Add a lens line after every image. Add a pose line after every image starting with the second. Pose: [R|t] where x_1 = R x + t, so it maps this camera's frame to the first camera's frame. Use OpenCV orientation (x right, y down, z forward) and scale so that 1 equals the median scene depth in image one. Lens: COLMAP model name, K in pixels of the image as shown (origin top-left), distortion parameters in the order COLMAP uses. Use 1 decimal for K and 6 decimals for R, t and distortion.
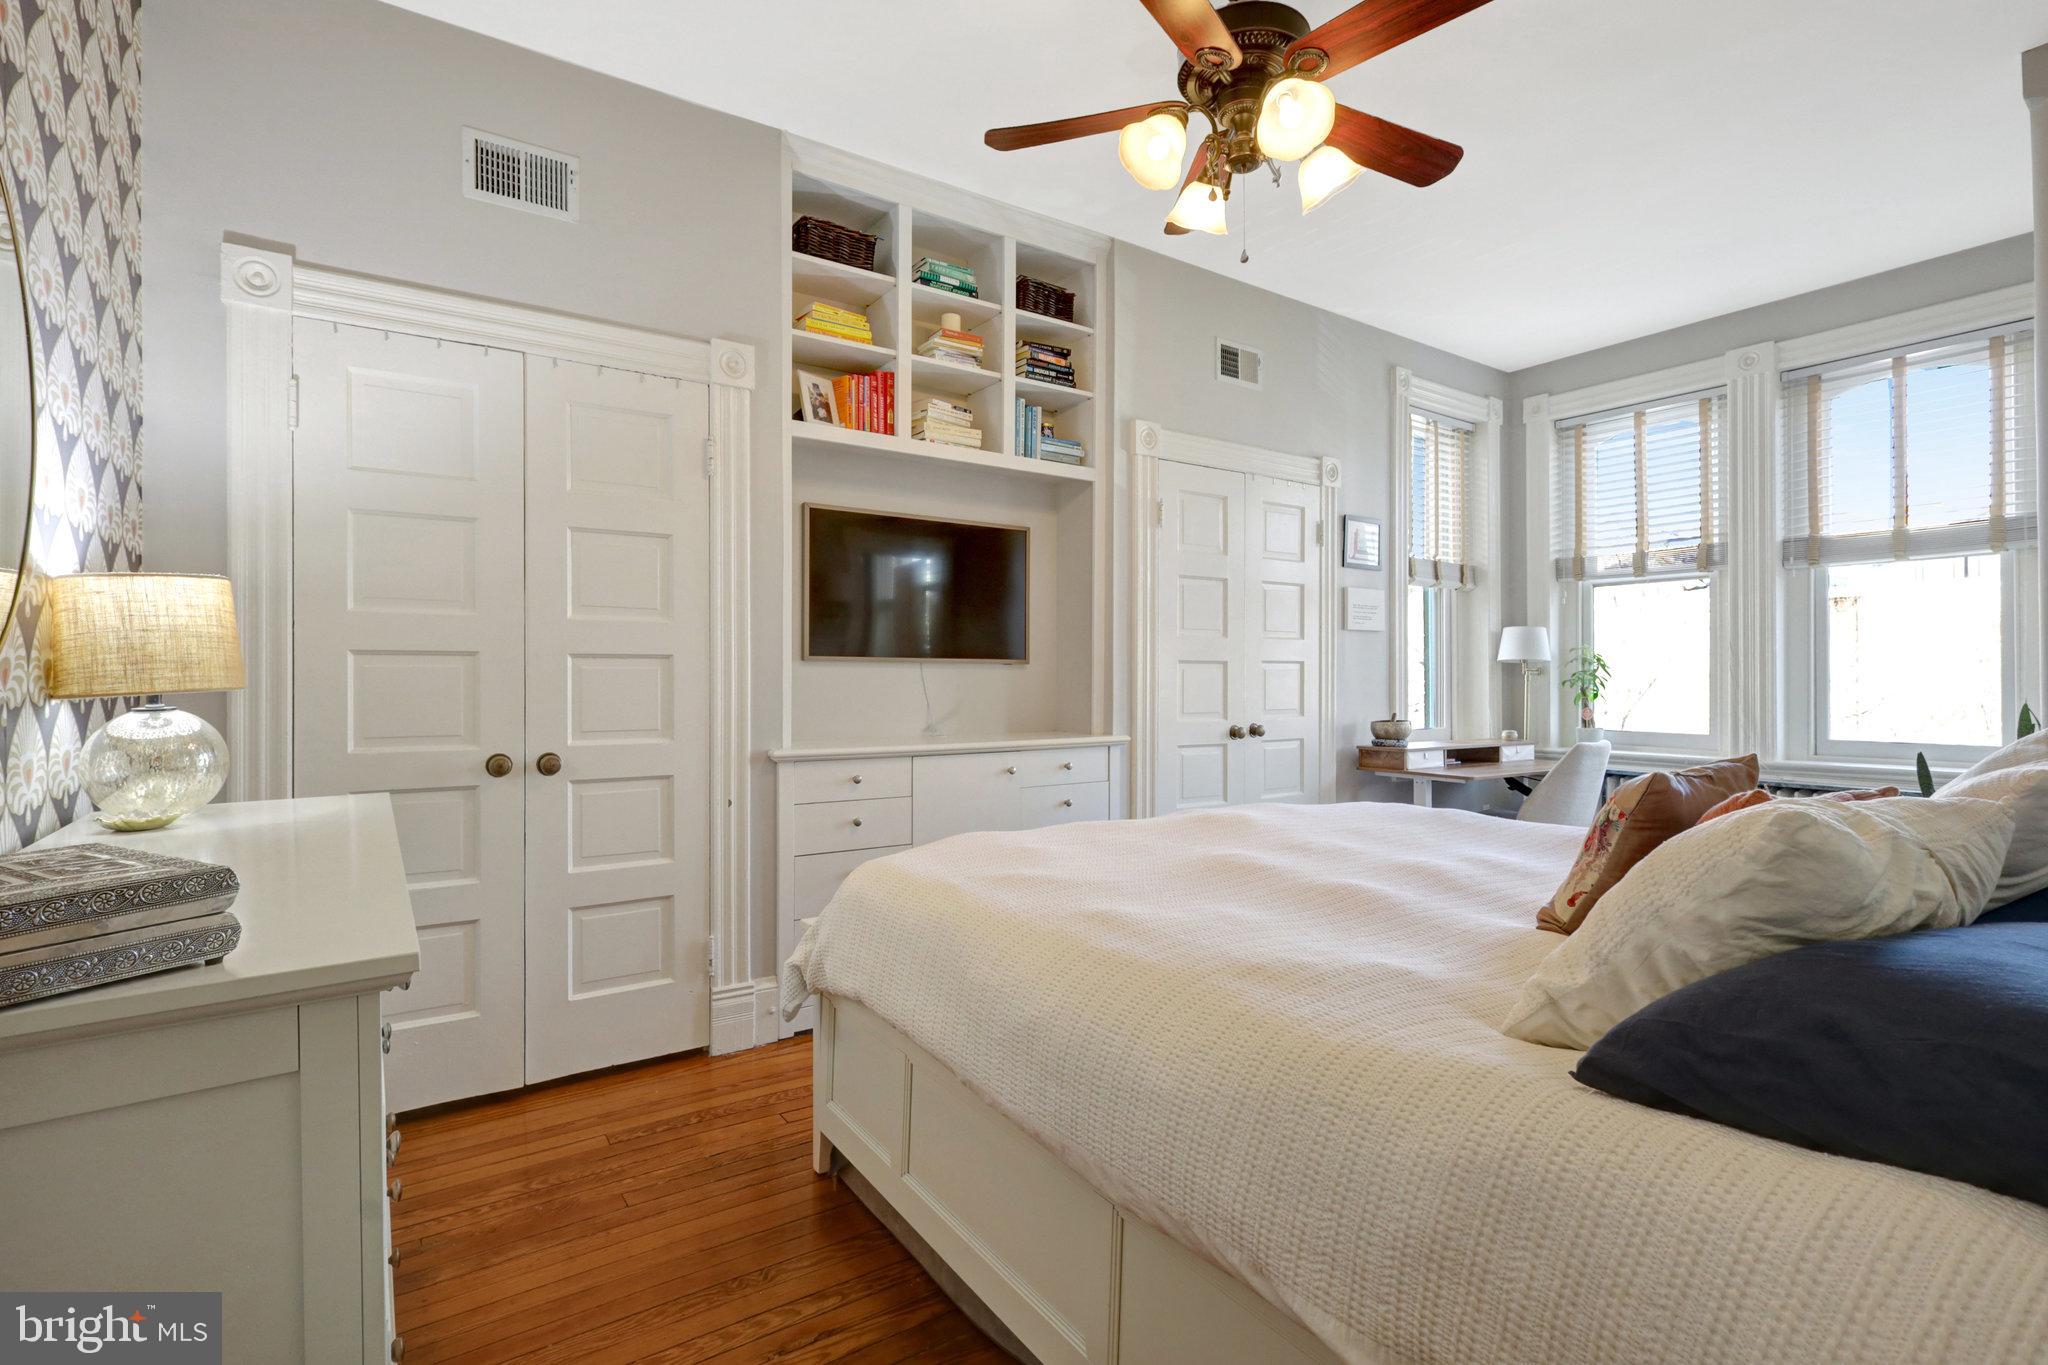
lens RADIAL K [[948.8, 0, 1014.1], [0, 948.8, 664.3], [0, 0, 1]] dist [-0.008337, 0.002228]
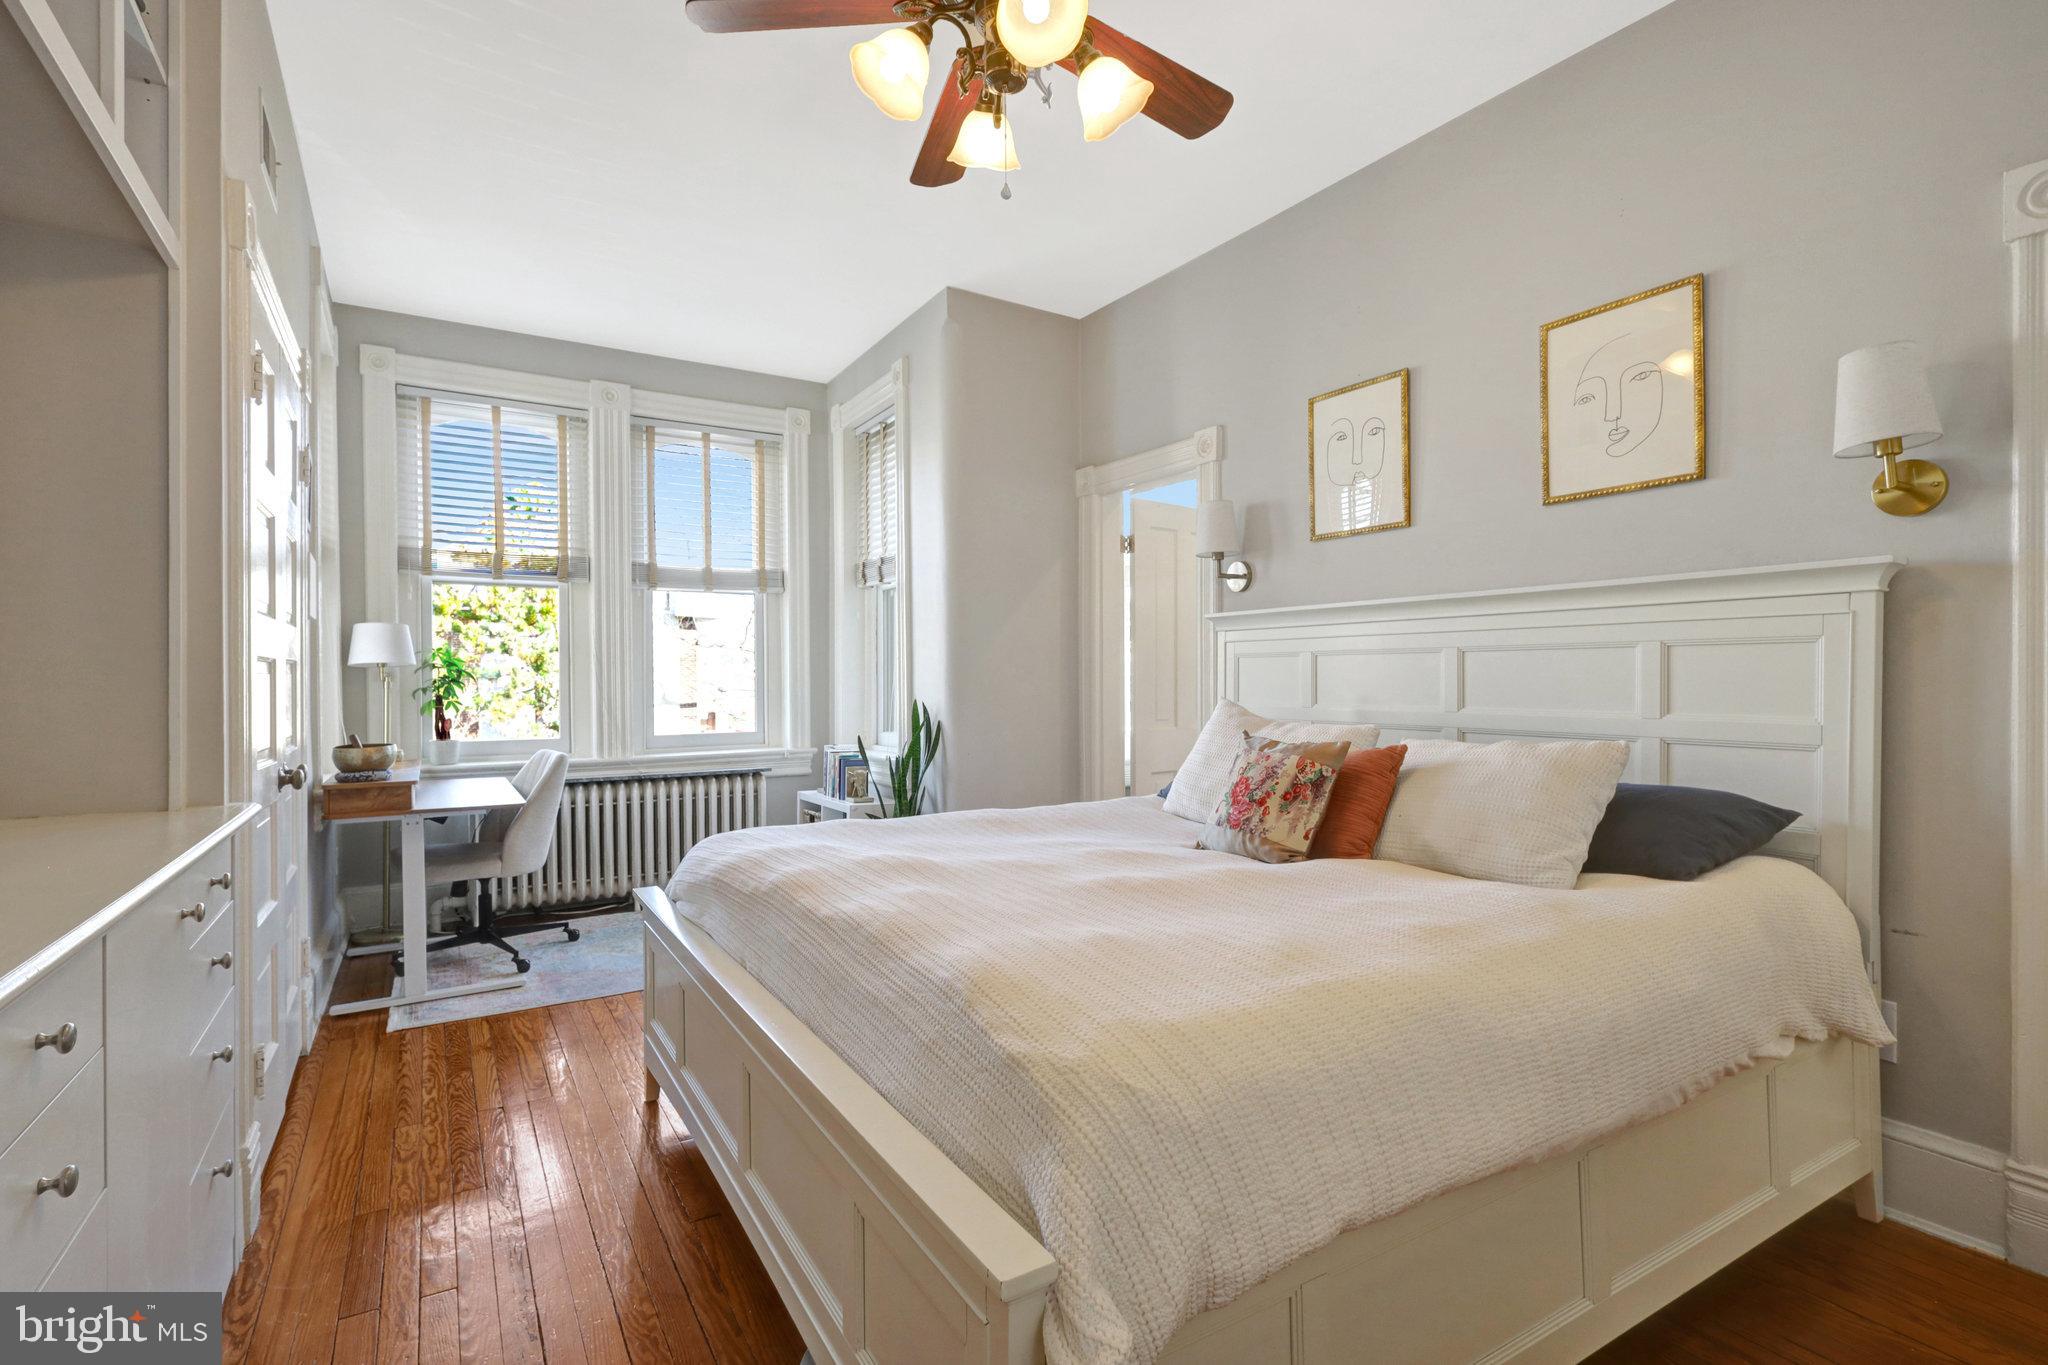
lens RADIAL K [[948.8, 0, 1023.2], [0, 948.8, 683.6], [0, 0, 1]] dist [-0.008337, 0.002228]
pose [[0.036543, -0.003036, 0.999327, -0.297217], [-0.010514, 0.999939, 0.003423, 0.004502], [-0.999277, -0.010632, 0.036509, 0.462227]]
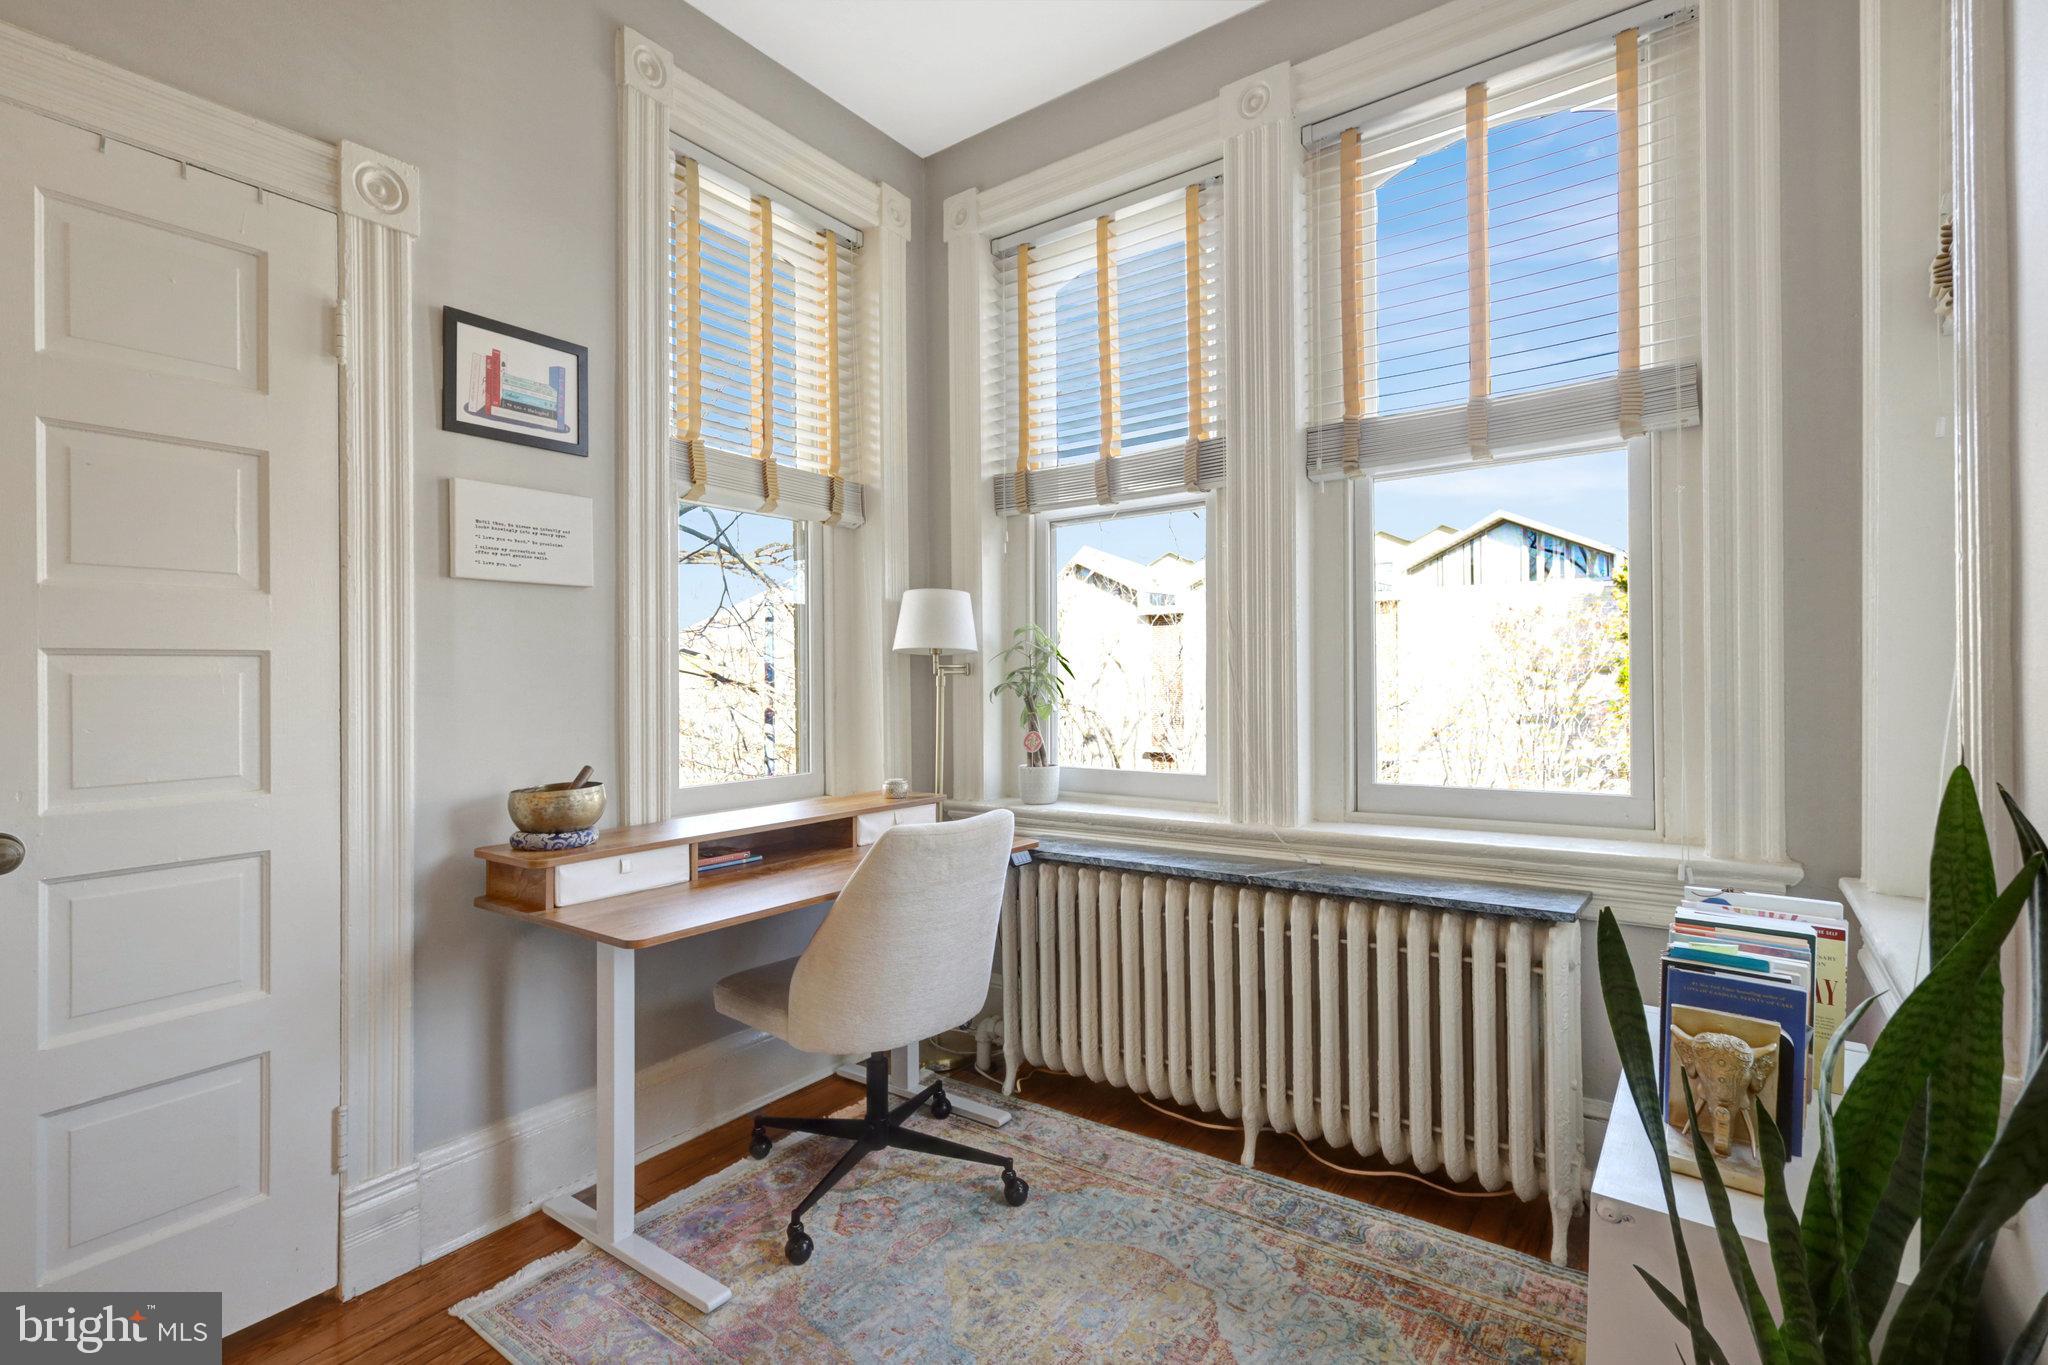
lens RADIAL K [[948.8, 0, 1025.3], [0, 948.8, 680.5], [0, 0, 1]] dist [-0.008337, 0.002228]
pose [[0.936799, -0.016674, 0.349471, 0.441334], [0.011962, 0.999806, 0.015636, 0.006246], [-0.349664, -0.010468, 0.936817, 0.510235]]
